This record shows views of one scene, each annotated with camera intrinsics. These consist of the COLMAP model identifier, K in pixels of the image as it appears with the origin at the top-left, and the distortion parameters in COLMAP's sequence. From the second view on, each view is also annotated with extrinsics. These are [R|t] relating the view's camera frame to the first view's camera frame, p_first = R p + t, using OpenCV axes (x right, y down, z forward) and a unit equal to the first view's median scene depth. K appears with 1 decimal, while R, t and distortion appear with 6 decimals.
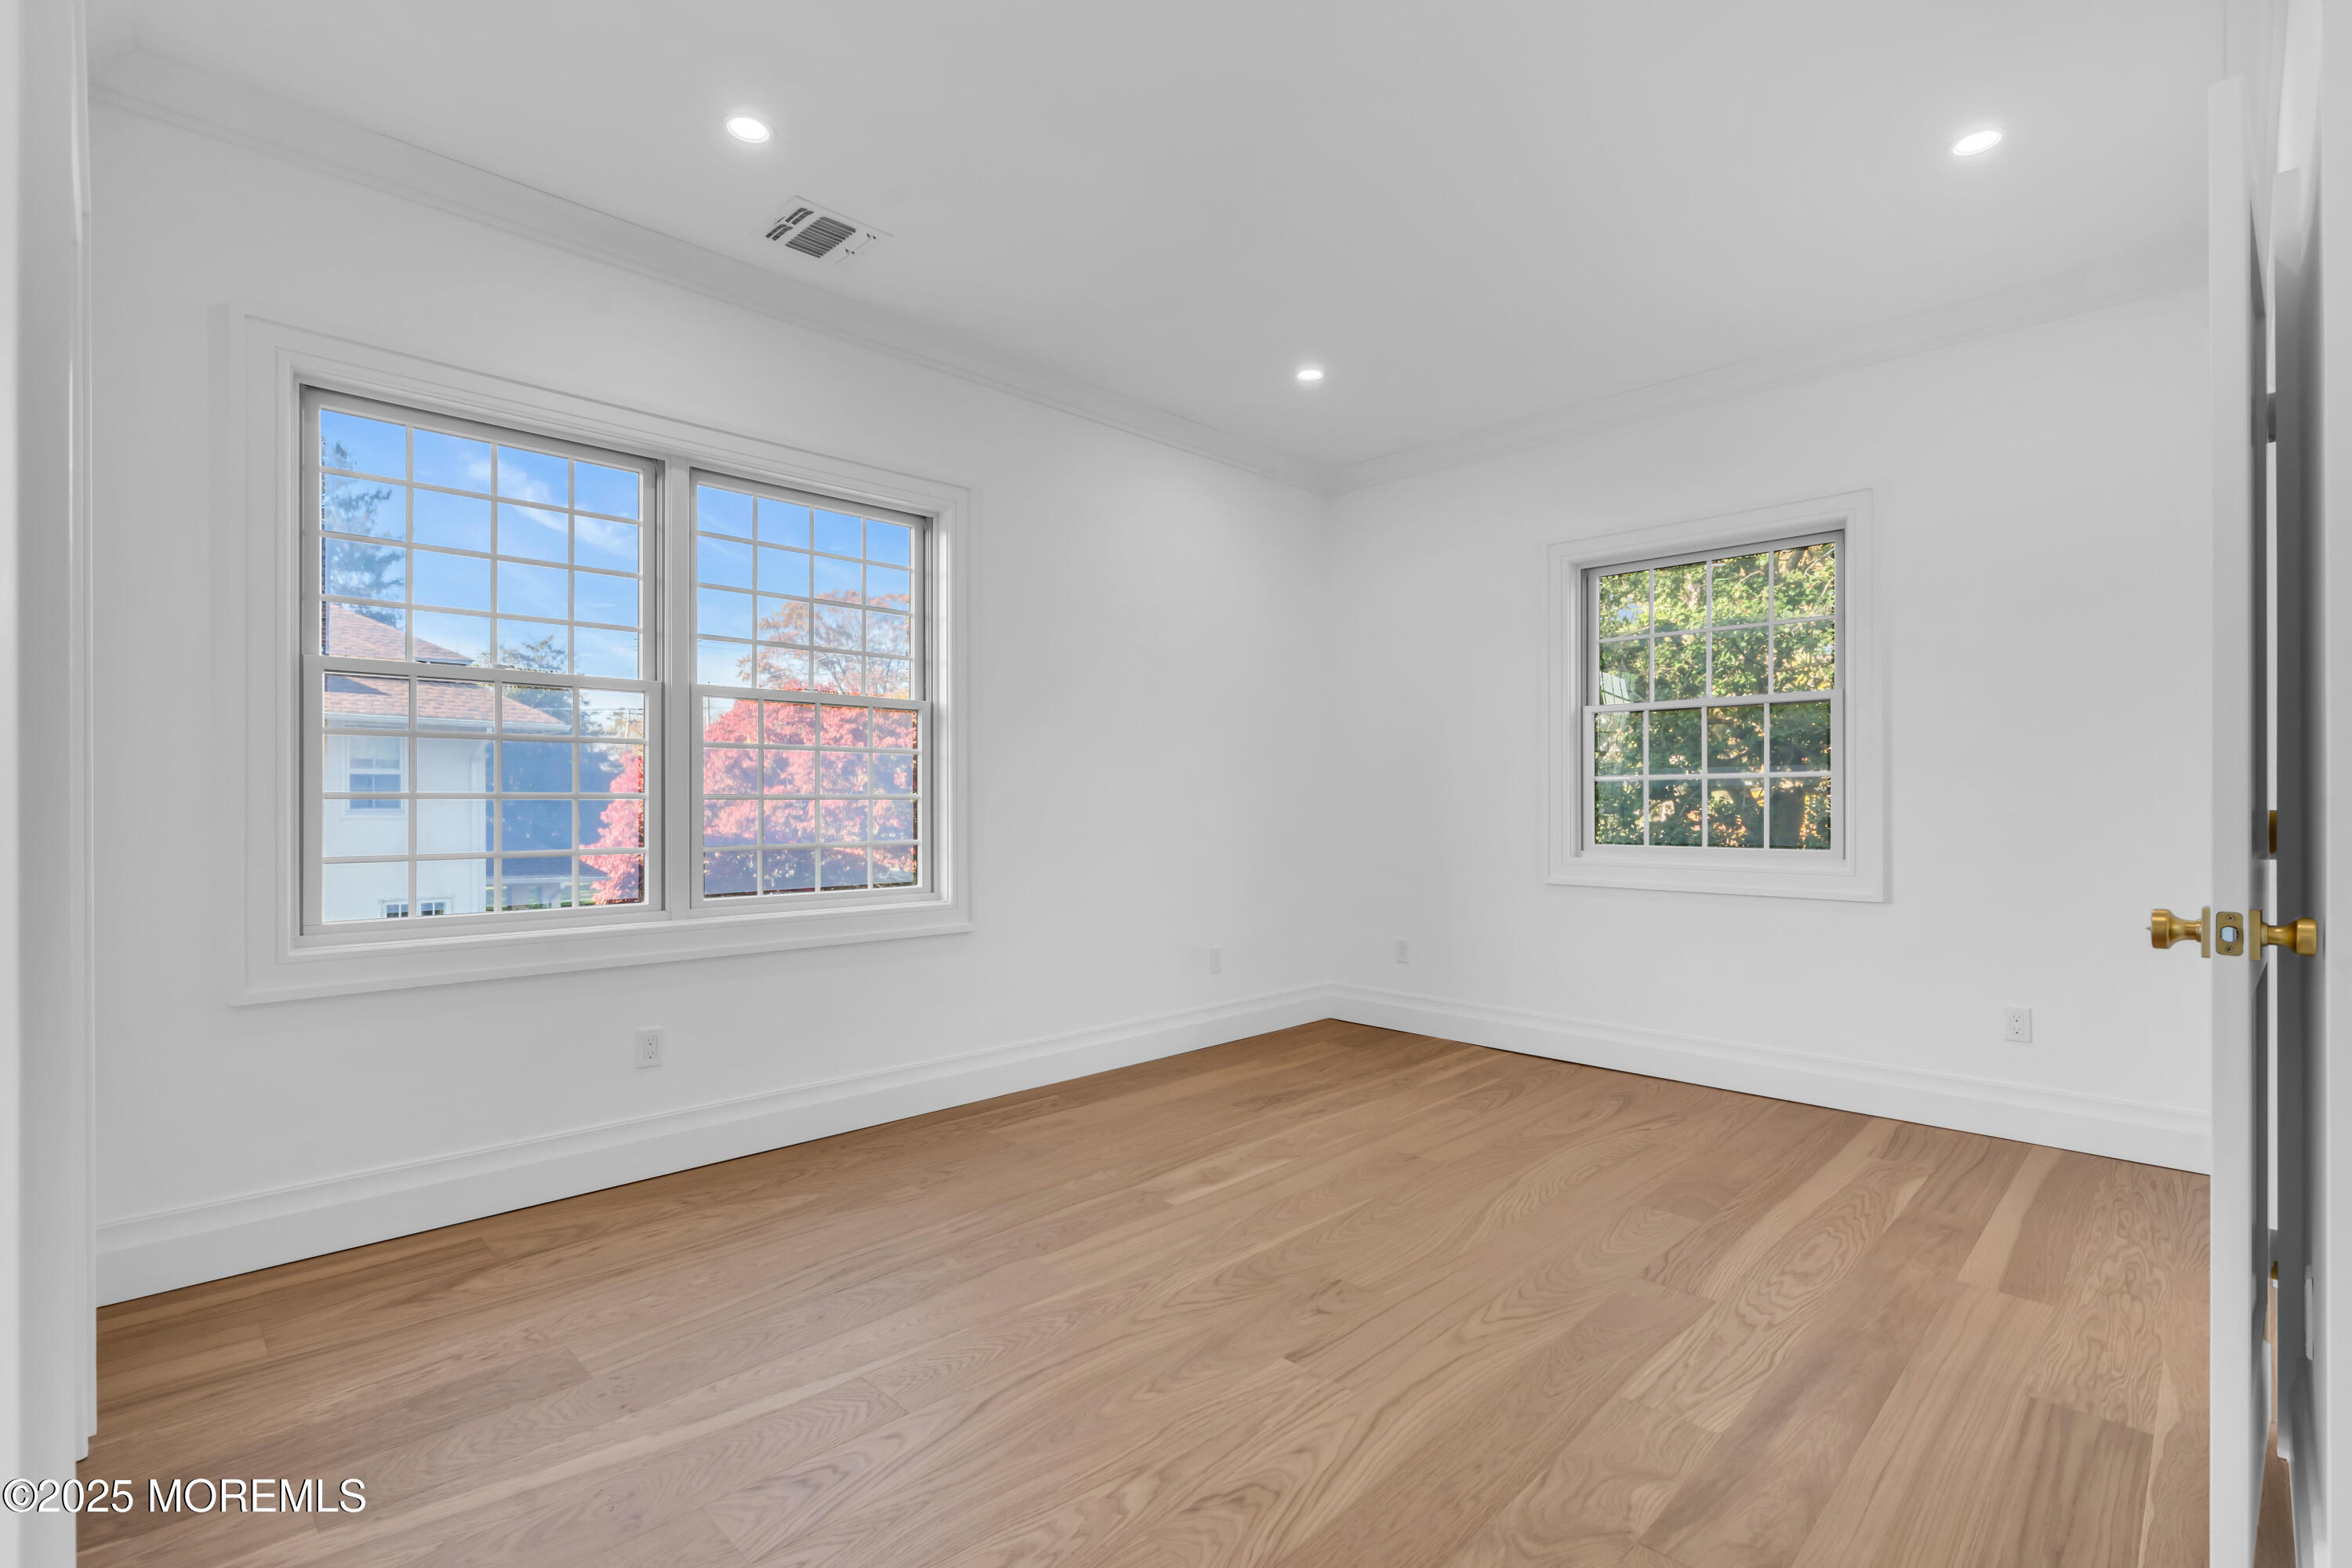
lens RADIAL K [[1063.3, 0, 1179.2], [0, 1063.3, 795.9], [0, 0, 1]] dist [-0.000124, 0.000115]
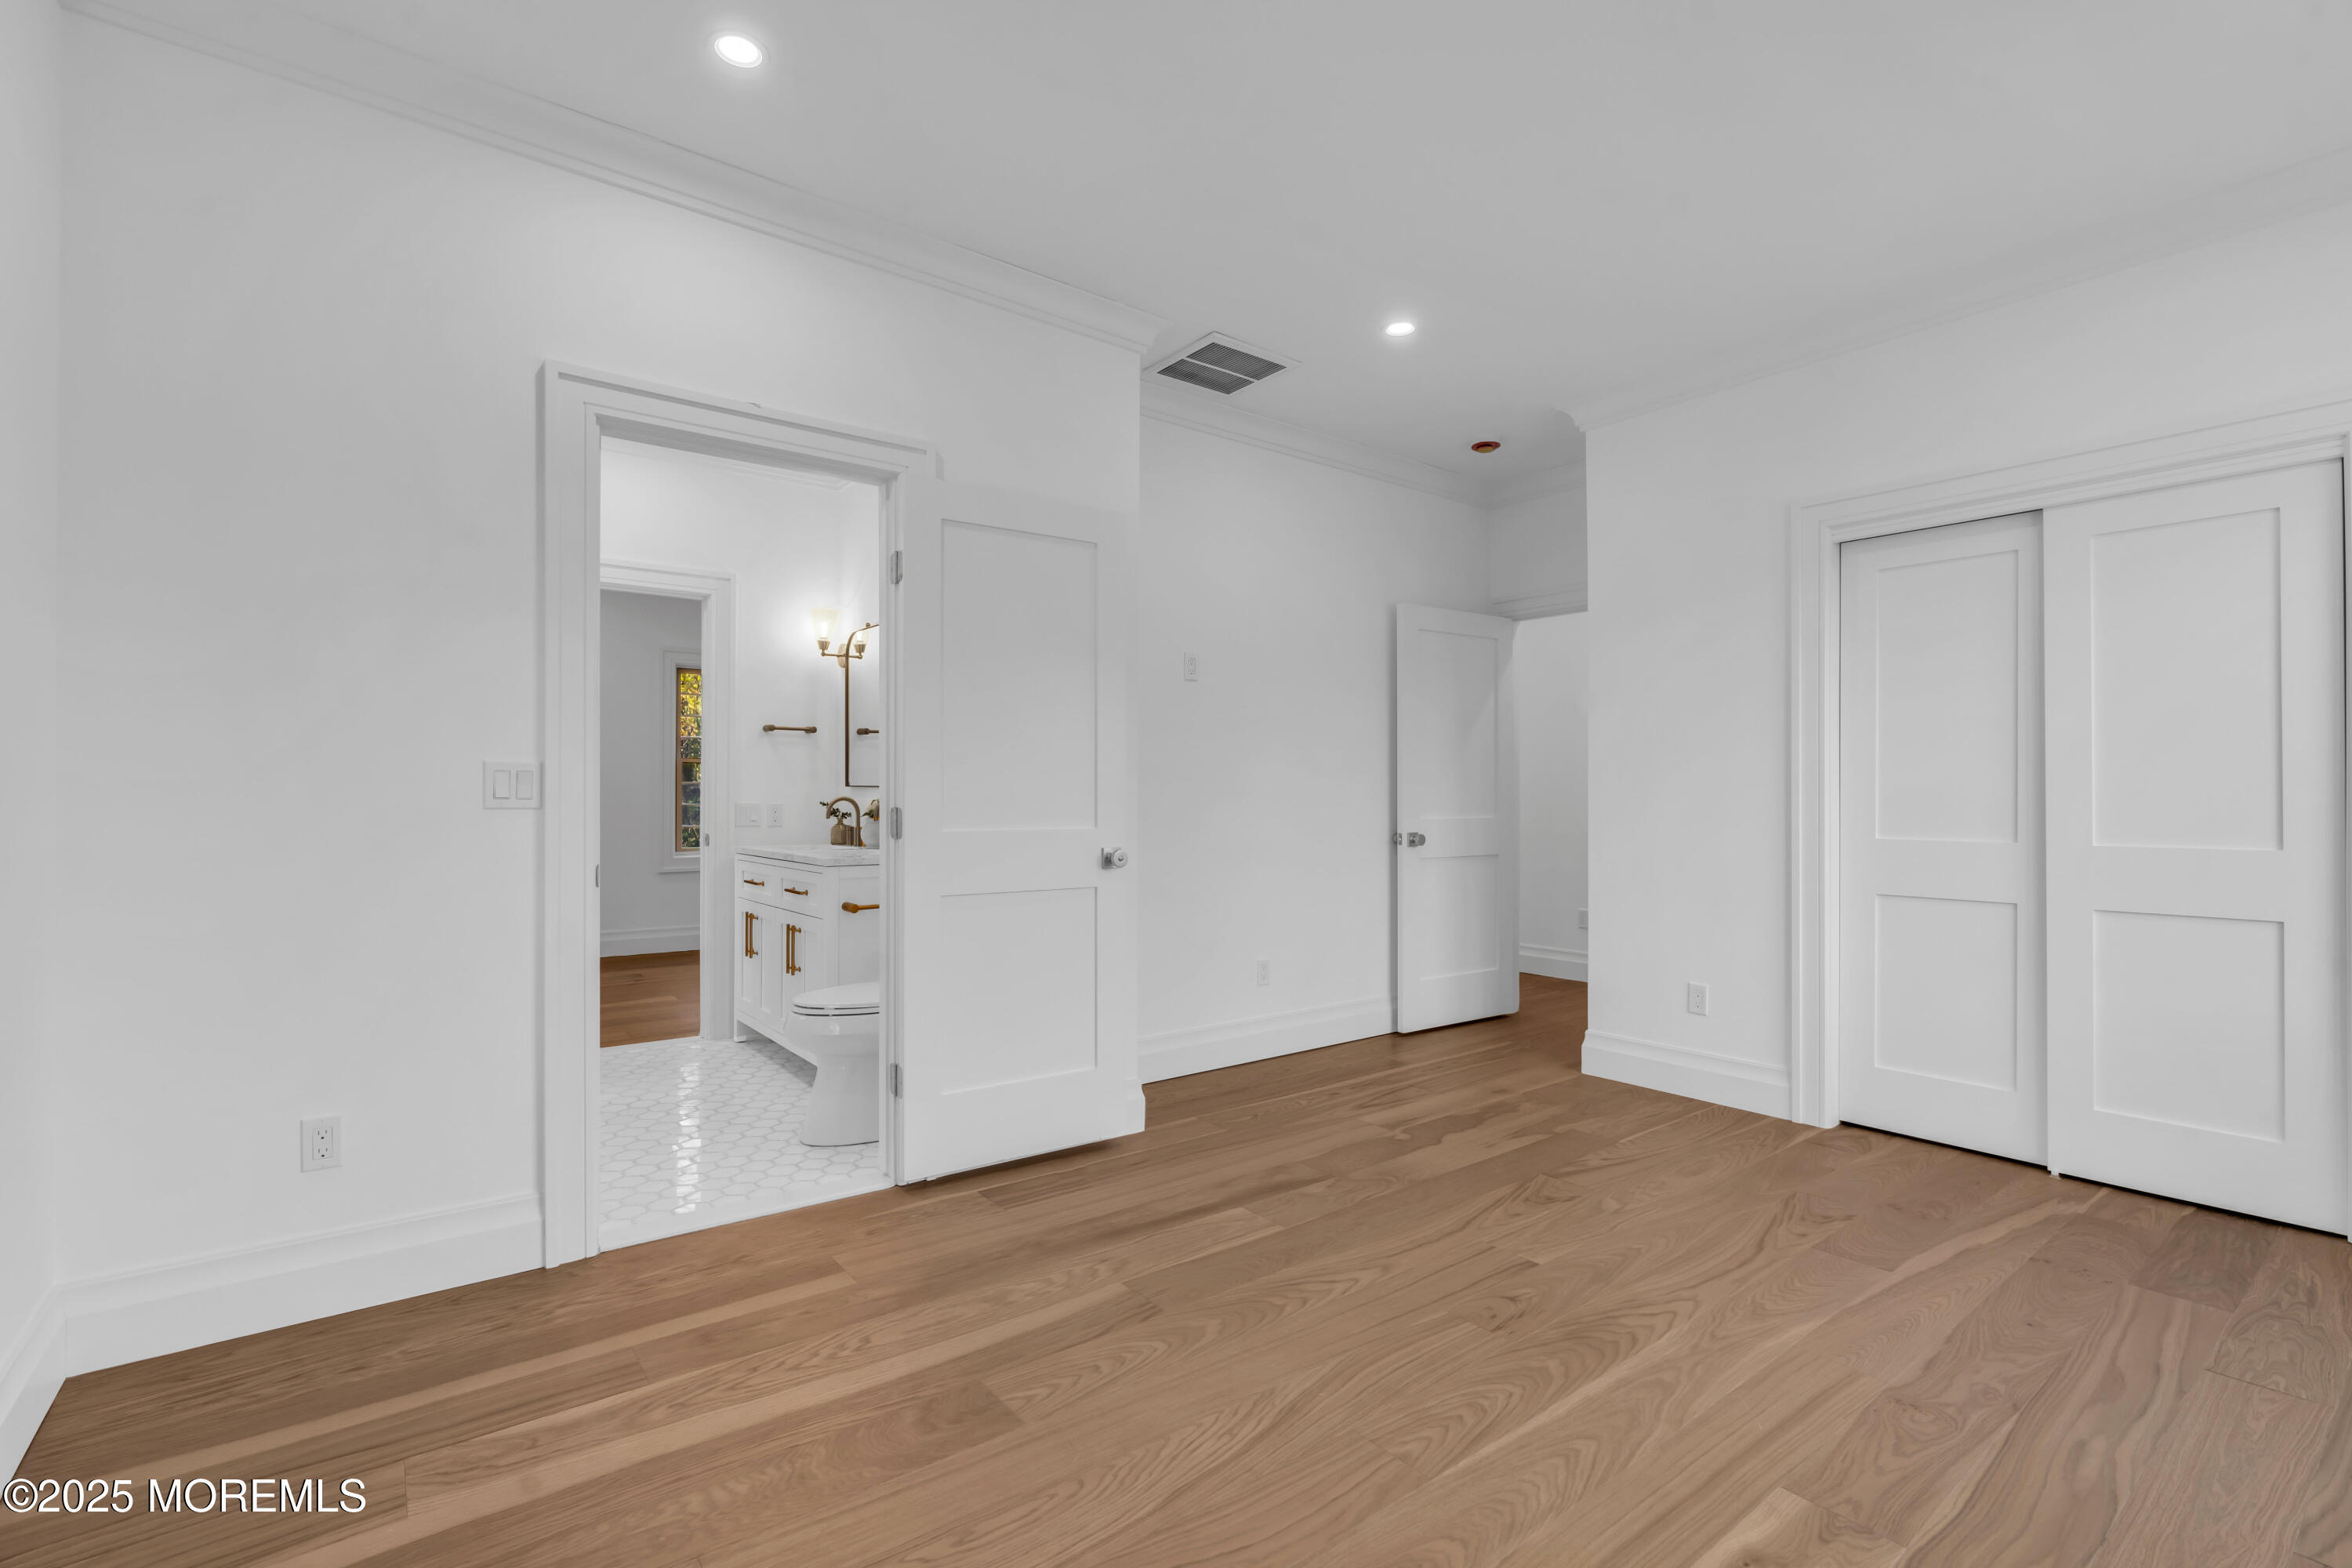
lens RADIAL K [[1063.3, 0, 1173.2], [0, 1063.3, 794.2], [0, 0, 1]] dist [-0.000124, 0.000115]
pose [[-0.991157, -0.001846, 0.132683, 0.310411], [-0.003268, 0.999940, -0.010501, 0.006223], [-0.132656, -0.010842, -0.991103, 1.995517]]
